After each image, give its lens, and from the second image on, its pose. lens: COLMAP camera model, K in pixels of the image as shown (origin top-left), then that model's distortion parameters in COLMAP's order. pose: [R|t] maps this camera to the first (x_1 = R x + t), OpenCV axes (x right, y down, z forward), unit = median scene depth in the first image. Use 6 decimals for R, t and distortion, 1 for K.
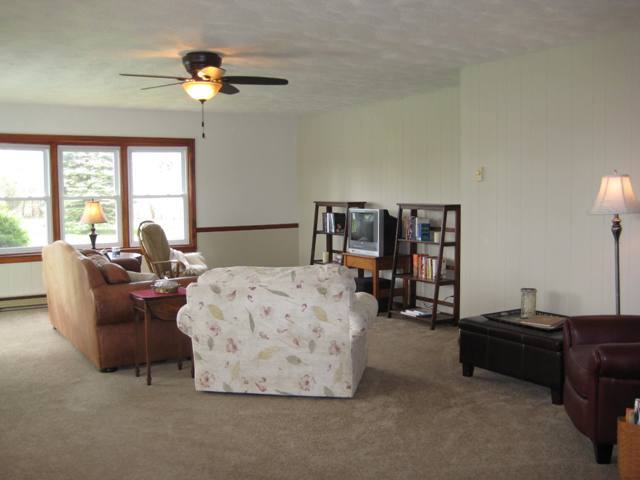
lens RADIAL K [[663.6, 0, 319.5], [0, 663.6, 241.1], [0, 0, 1]] dist [-0.096627, 0.000000]
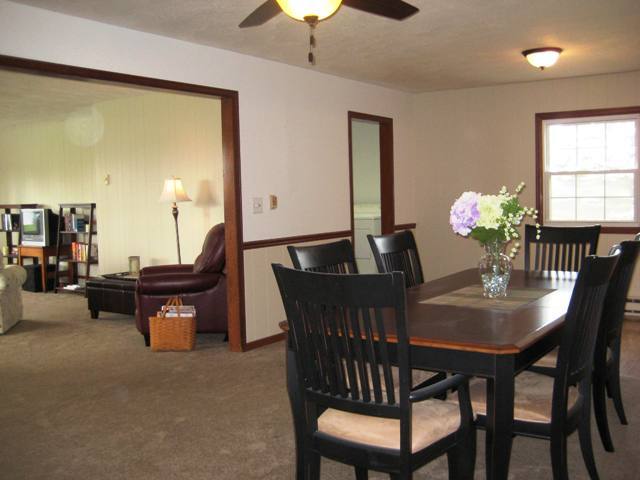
lens RADIAL K [[663.6, 0, 320.1], [0, 663.6, 240.4], [0, 0, 1]] dist [-0.096627, 0.000000]
pose [[0.916571, -0.046720, 0.397134, 0.077170], [0.050017, 0.998746, 0.002058, 0.036508], [-0.396733, 0.017977, 0.917758, -0.356110]]
